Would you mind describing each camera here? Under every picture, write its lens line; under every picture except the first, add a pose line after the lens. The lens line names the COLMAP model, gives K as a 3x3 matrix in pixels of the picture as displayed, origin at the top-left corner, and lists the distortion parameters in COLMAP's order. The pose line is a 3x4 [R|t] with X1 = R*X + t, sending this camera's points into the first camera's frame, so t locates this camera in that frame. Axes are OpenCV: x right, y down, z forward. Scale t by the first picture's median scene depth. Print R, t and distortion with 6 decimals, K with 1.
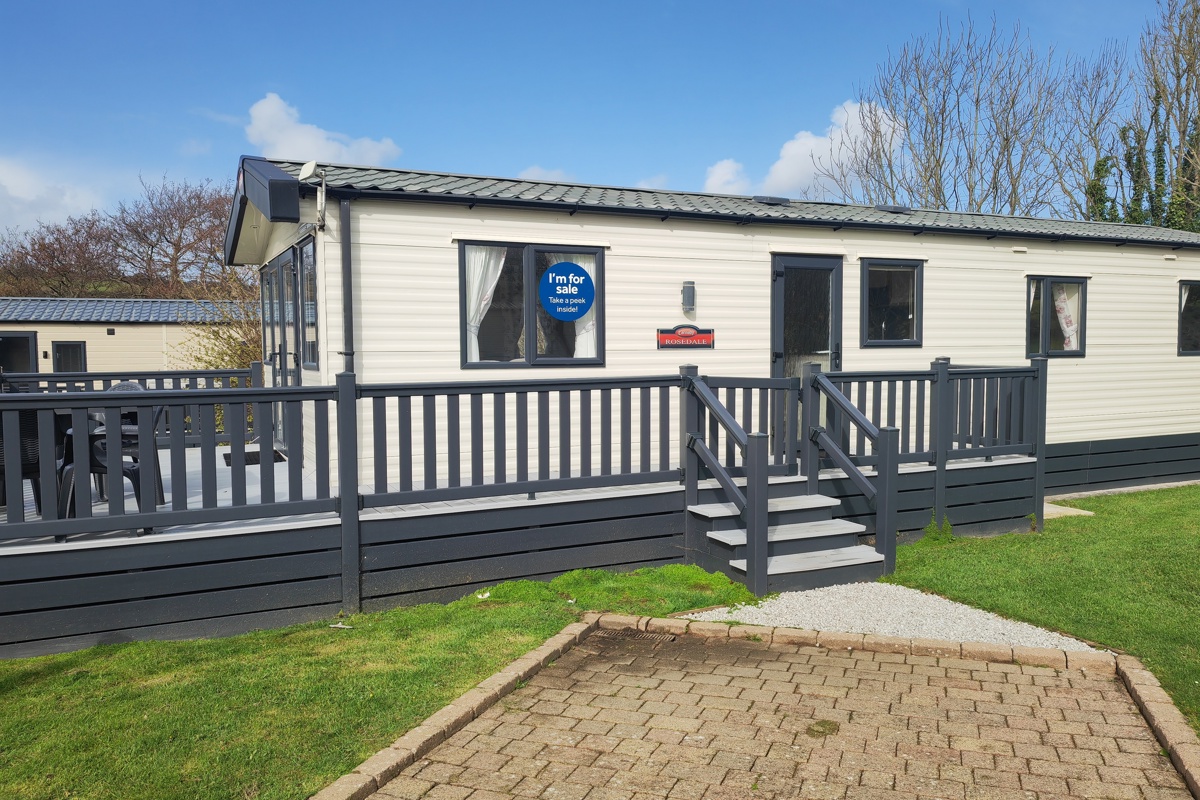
lens RADIAL K [[917.4, 0, 600.4], [0, 917.4, 396.8], [0, 0, 1]] dist [0.028924, -0.020216]
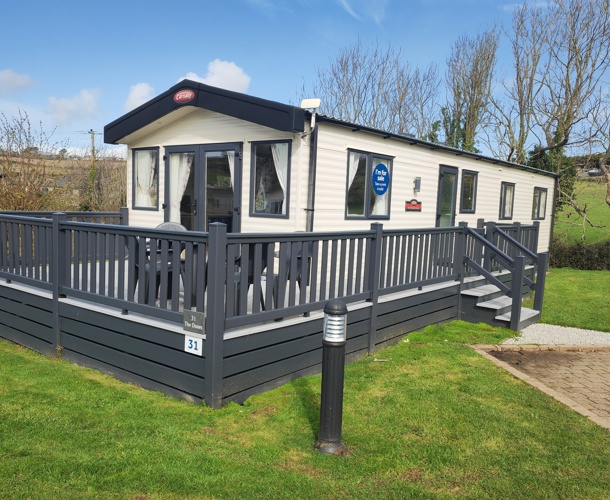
lens RADIAL K [[536.9, 0, 304.7], [0, 536.9, 252.7], [0, 0, 1]] dist [0.049385, -0.004091]
pose [[0.898331, 0.002851, 0.439309, -0.651975], [-0.021411, 0.999075, 0.037299, -0.003089], [-0.438796, -0.042913, 0.897561, 0.076899]]
